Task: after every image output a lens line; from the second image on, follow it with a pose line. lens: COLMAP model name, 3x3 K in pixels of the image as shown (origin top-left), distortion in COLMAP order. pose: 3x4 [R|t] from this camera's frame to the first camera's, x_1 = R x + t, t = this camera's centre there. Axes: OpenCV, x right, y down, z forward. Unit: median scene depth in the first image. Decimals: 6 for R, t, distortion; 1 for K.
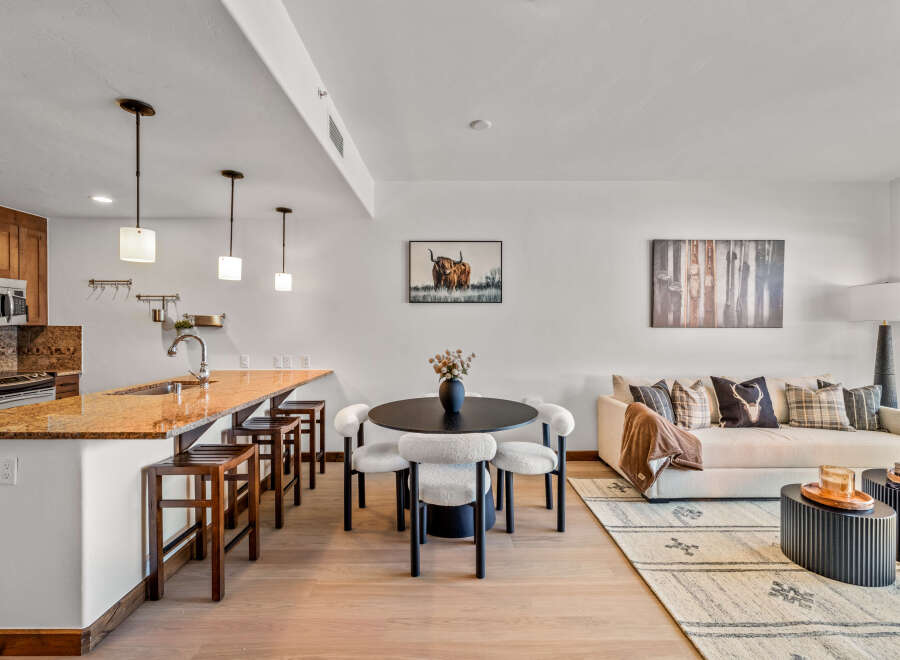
lens RADIAL K [[426.3, 0, 449.6], [0, 426.3, 328.4], [0, 0, 1]] dist [-0.003989, 0.001764]
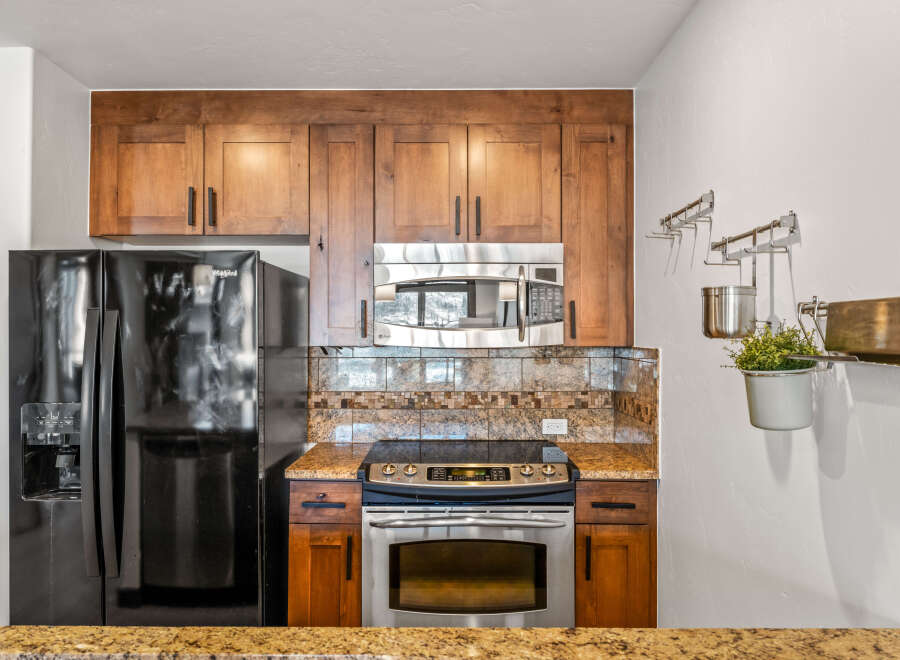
lens RADIAL K [[670.7, 0, 449.5], [0, 670.7, 332.3], [0, 0, 1]] dist [-0.000527, -0.011880]
pose [[-0.006921, -0.009881, -0.999927, -0.293562], [-0.005206, 0.999938, -0.009845, -0.013762], [0.999963, 0.005137, -0.006972, 0.842944]]
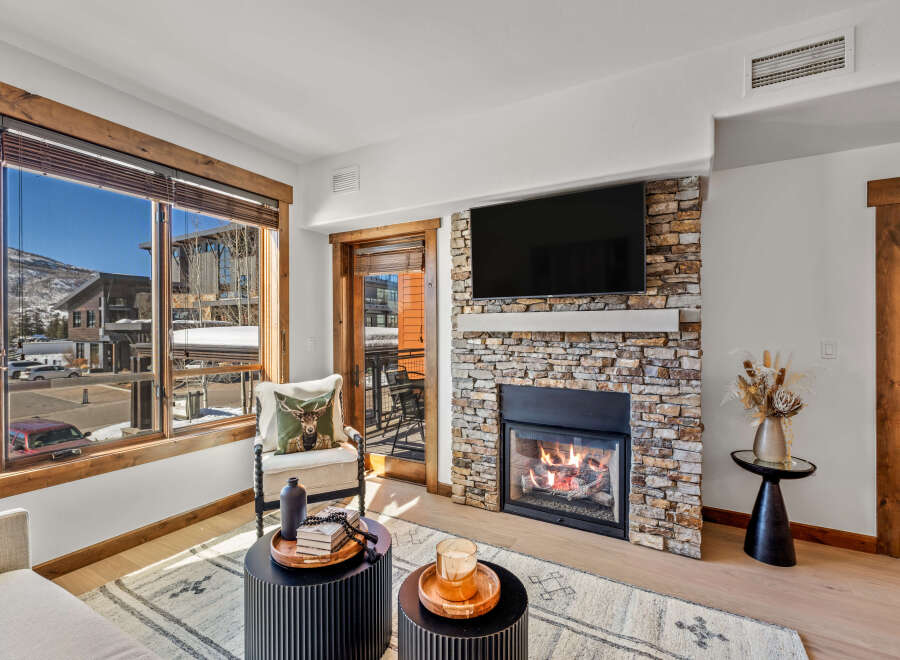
lens RADIAL K [[426.3, 0, 451.2], [0, 426.3, 331.2], [0, 0, 1]] dist [-0.003989, 0.001764]
pose [[-0.865547, 0.000093, 0.500827, 0.343078], [0.004638, 0.999959, 0.007831, -0.004615], [-0.500806, 0.009101, -0.865512, 0.921904]]
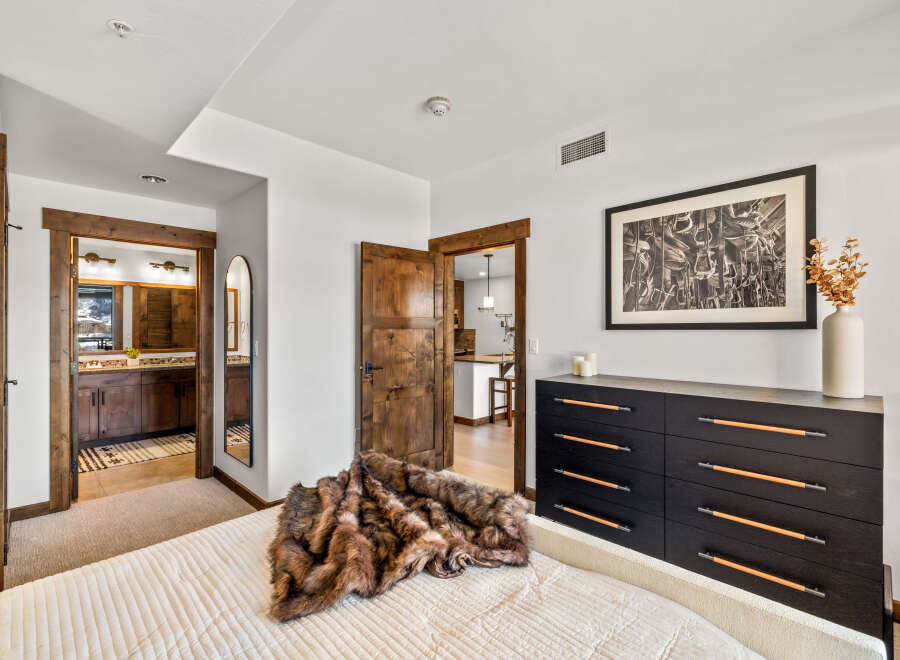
lens RADIAL K [[426.3, 0, 450.6], [0, 426.3, 328.8], [0, 0, 1]] dist [-0.003989, 0.001764]
pose [[0.709593, 0.000600, -0.704611, 0.592524], [-0.004054, 0.999987, -0.003230, 0.000680], [0.704600, 0.005148, 0.709586, -0.649675]]
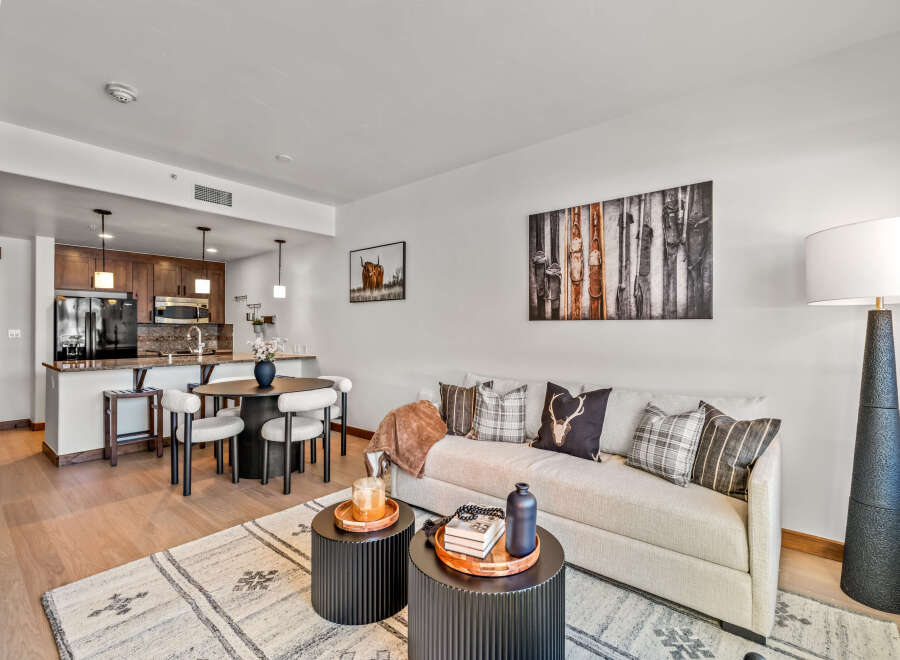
lens RADIAL K [[426.3, 0, 448.5], [0, 426.3, 327.8], [0, 0, 1]] dist [-0.003989, 0.001764]
pose [[0.758436, -0.001185, -0.651746, 0.925474], [-0.004312, 0.999967, -0.006836, 0.018088], [0.651733, 0.007995, 0.758407, 0.272080]]
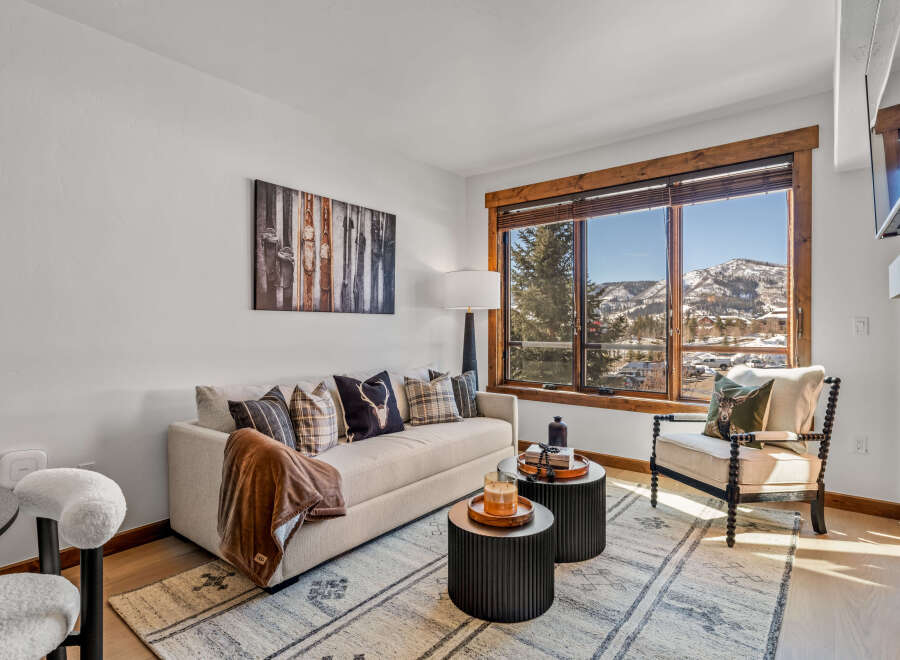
lens RADIAL K [[479.3, 0, 449.8], [0, 479.3, 329.6], [0, 0, 1]] dist [0.000876, -0.000918]
pose [[0.626769, -0.006352, 0.779179, 0.081005], [0.005315, 0.999978, 0.003877, 0.027728], [-0.779187, 0.001711, 0.626790, 0.295009]]
